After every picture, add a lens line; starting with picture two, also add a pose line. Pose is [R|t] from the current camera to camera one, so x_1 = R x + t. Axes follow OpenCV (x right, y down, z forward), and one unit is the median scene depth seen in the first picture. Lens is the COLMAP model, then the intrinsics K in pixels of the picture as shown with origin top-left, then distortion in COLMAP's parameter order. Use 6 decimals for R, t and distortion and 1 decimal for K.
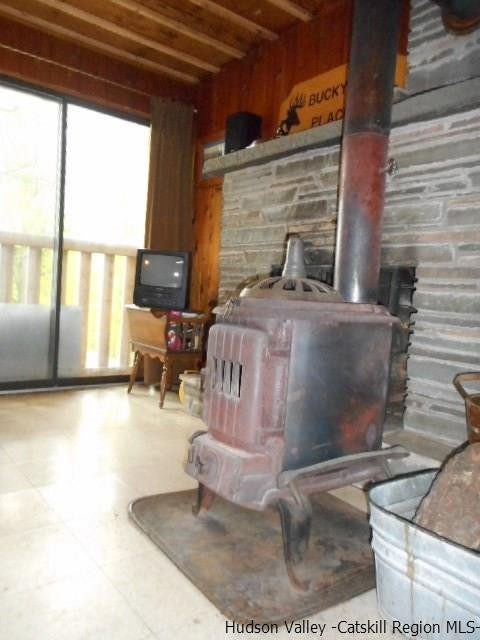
lens RADIAL K [[483.3, 0, 240.0], [0, 483.3, 320.0], [0, 0, 1]] dist [0.007311, -0.001217]
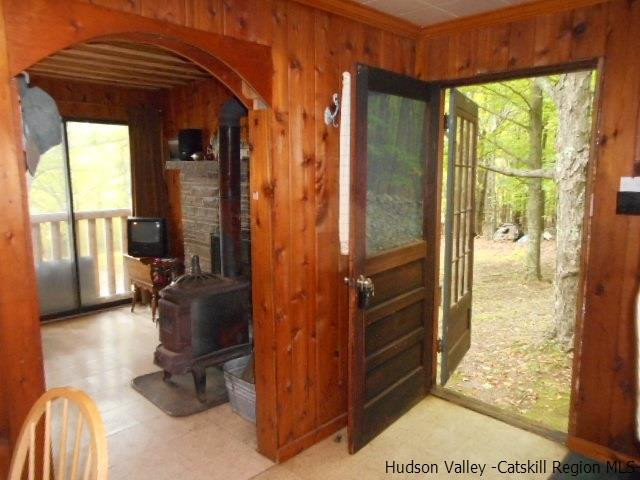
lens RADIAL K [[483.3, 0, 320.0], [0, 483.3, 240.0], [0, 0, 1]] dist [0.007311, -0.001217]
pose [[0.988684, -0.083329, 0.124738, 0.234384], [0.070239, 0.991894, 0.105894, -0.247118], [-0.132551, -0.095935, 0.986523, -0.714563]]
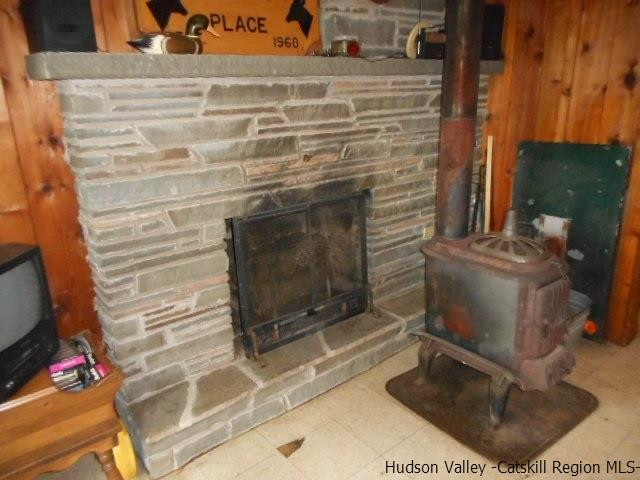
lens RADIAL K [[483.3, 0, 320.0], [0, 483.3, 240.0], [0, 0, 1]] dist [0.007311, -0.001217]
pose [[-0.021428, -0.375169, 0.926709, -0.684674], [0.074188, 0.923769, 0.375695, -0.371846], [-0.997014, 0.076801, 0.008039, 0.875491]]
